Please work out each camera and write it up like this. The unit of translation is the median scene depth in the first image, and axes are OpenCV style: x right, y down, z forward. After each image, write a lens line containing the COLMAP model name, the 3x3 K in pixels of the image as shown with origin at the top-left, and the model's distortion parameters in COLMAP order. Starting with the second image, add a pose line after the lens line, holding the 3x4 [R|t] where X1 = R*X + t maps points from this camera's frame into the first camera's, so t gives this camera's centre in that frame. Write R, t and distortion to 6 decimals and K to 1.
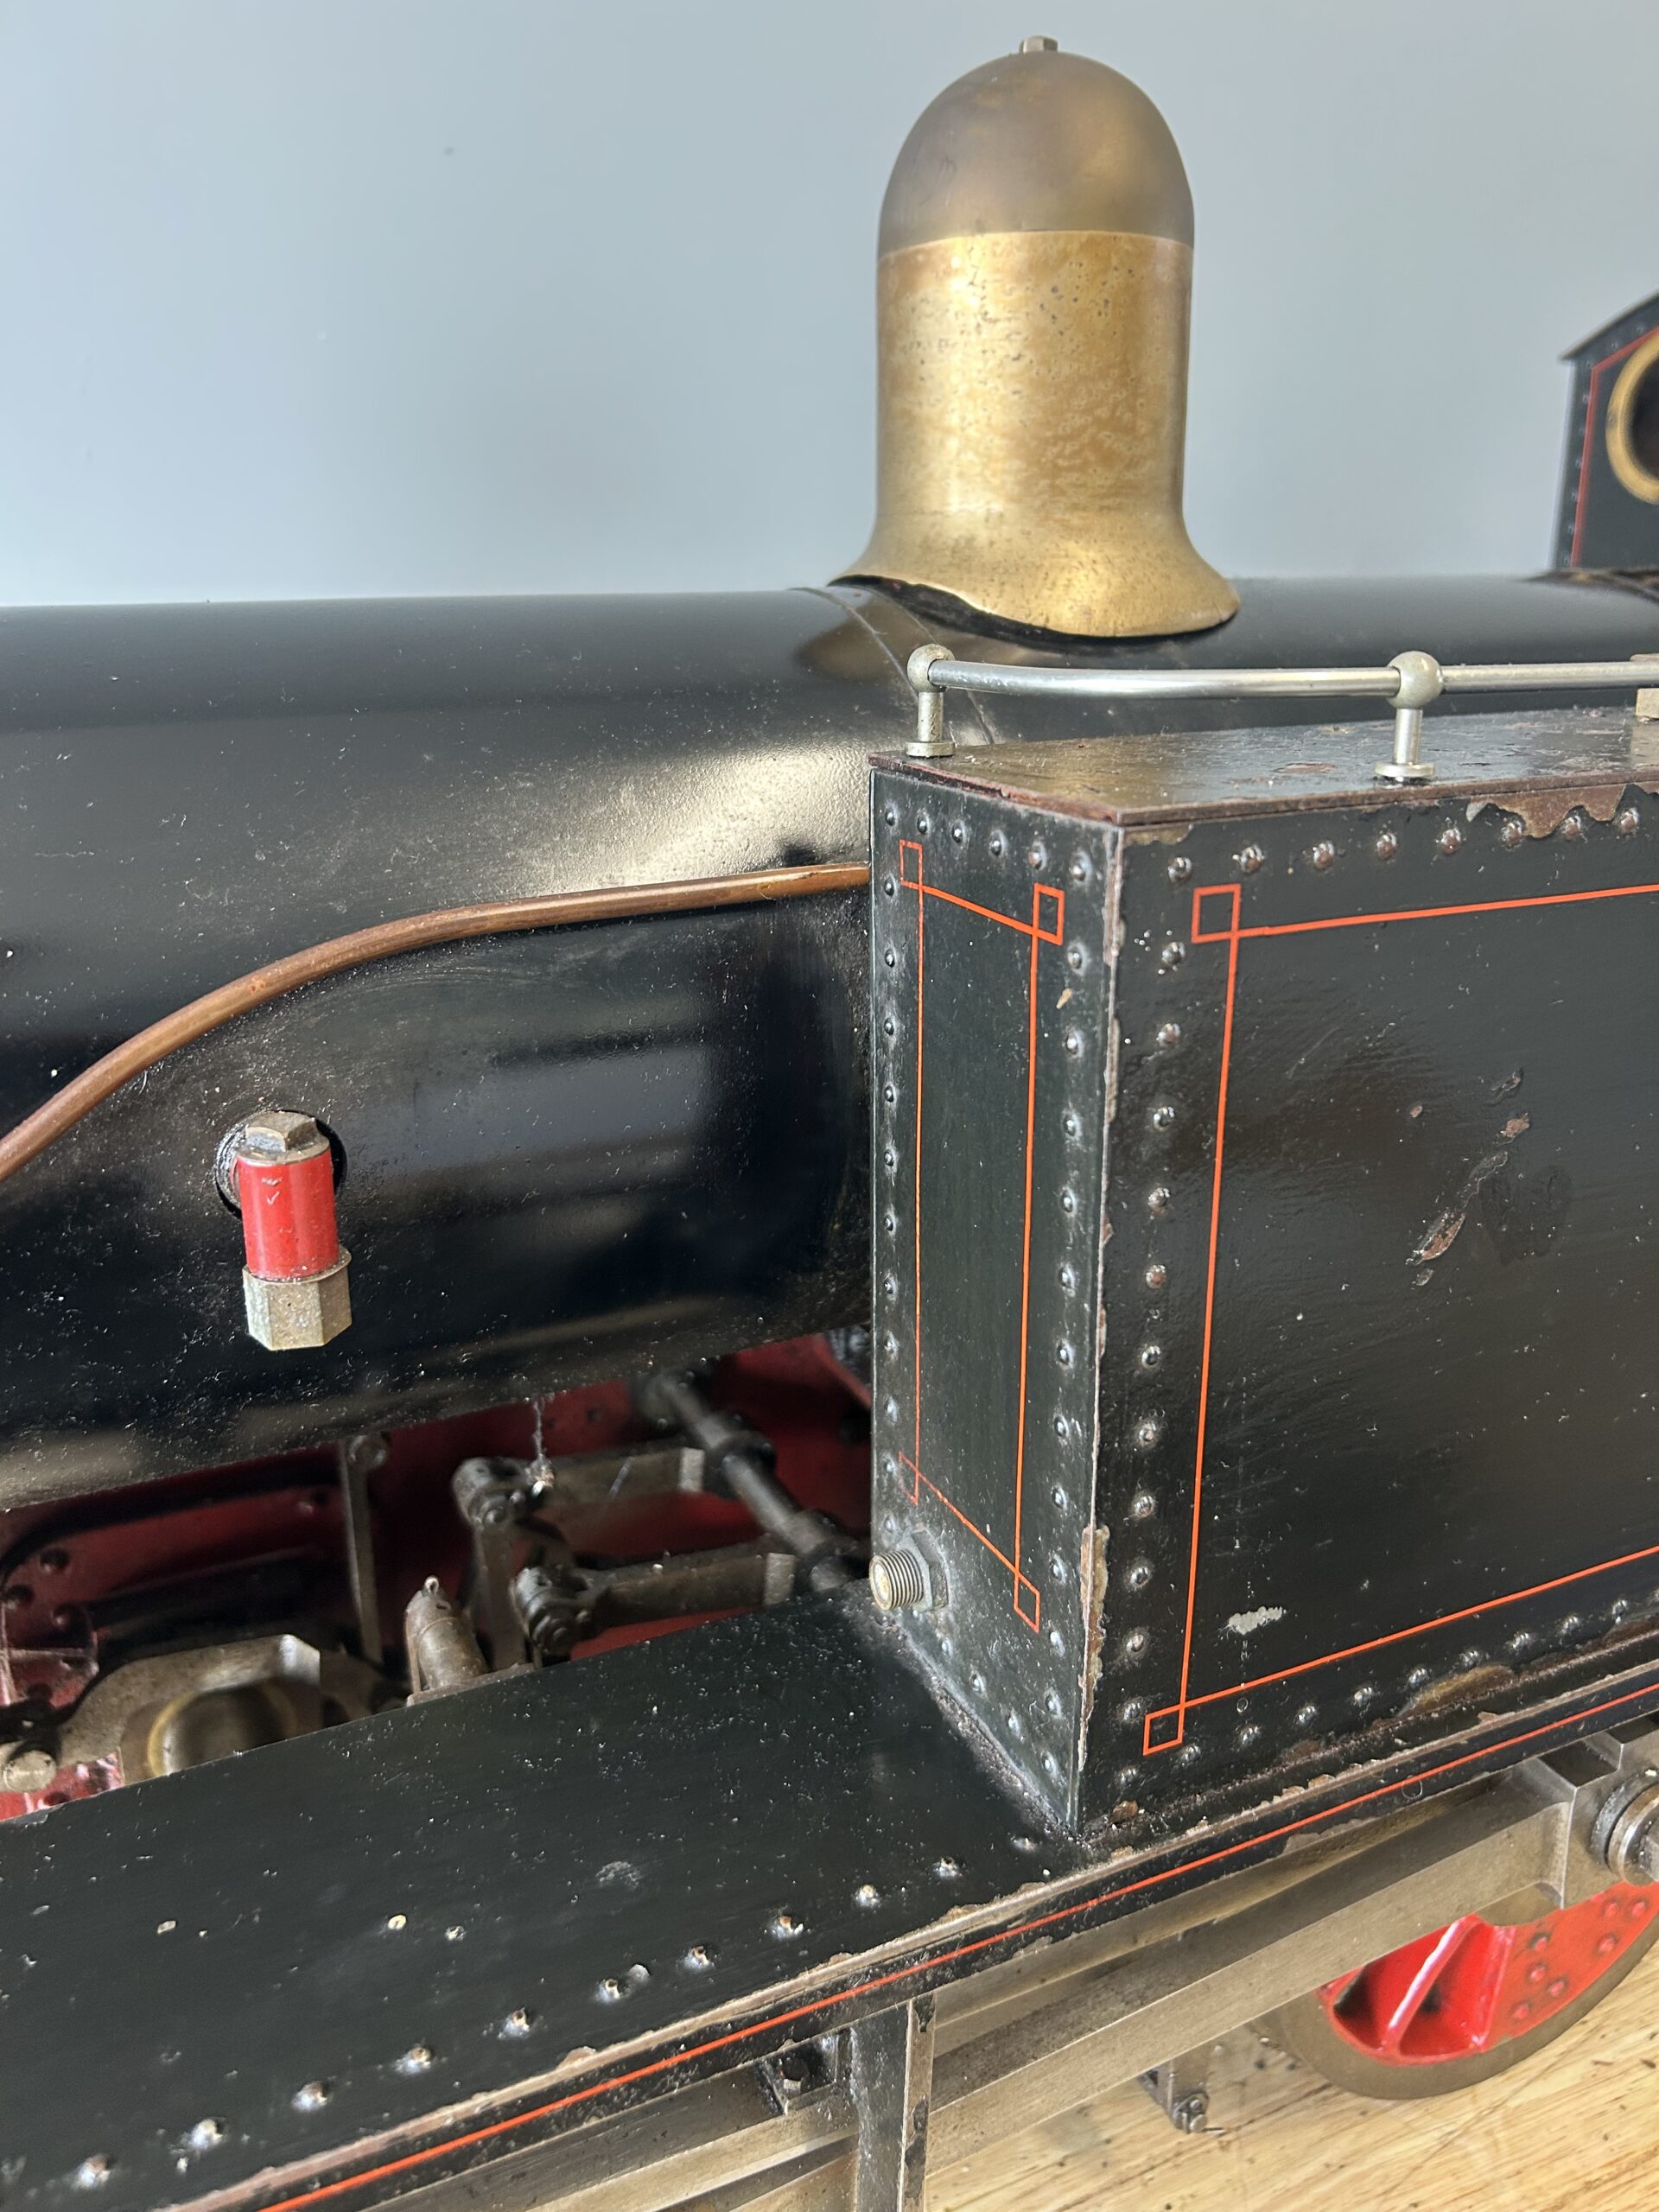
lens RADIAL K [[1732.8, 0, 820.4], [0, 1732.8, 1085.4], [0, 0, 1]] dist [0.023031, -0.039020]
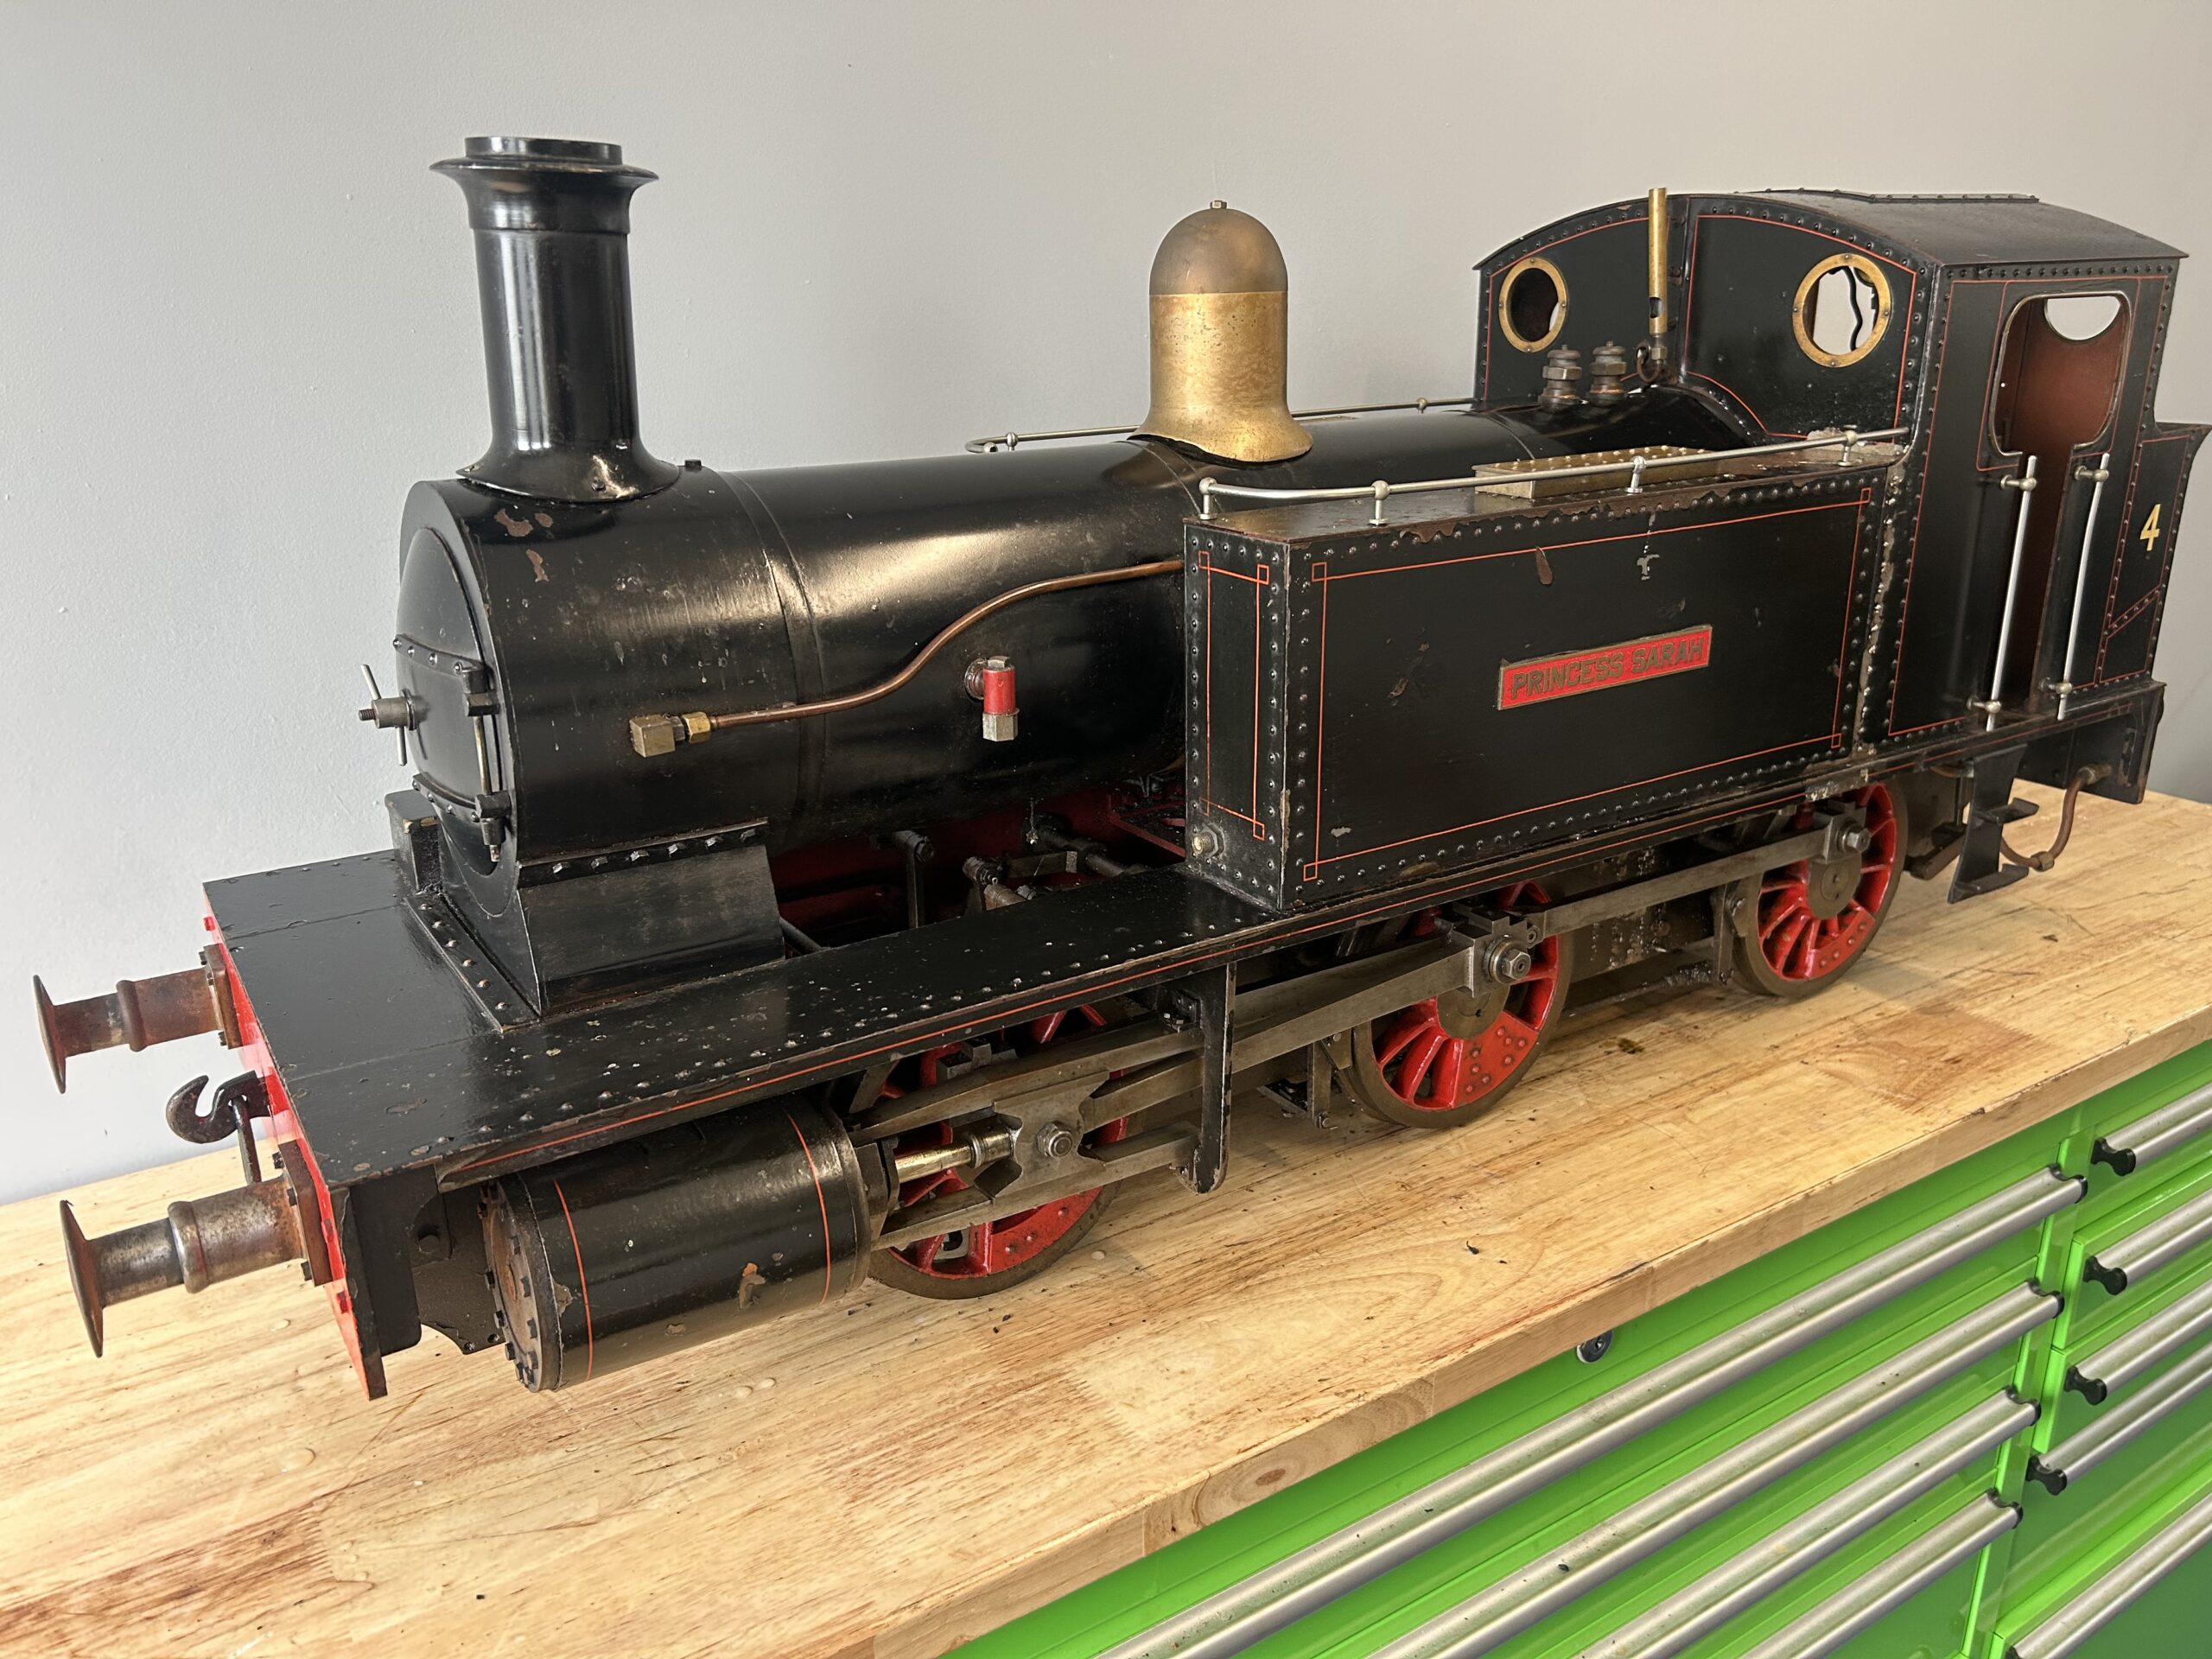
lens RADIAL K [[1732.8, 0, 1108.5], [0, 1732.8, 849.7], [0, 0, 1]] dist [0.023031, -0.039020]
pose [[0.990065, -0.053747, 0.129931, -0.471186], [0.050162, 0.998269, 0.030712, 0.232264], [-0.131356, -0.023889, 0.991047, -1.665465]]
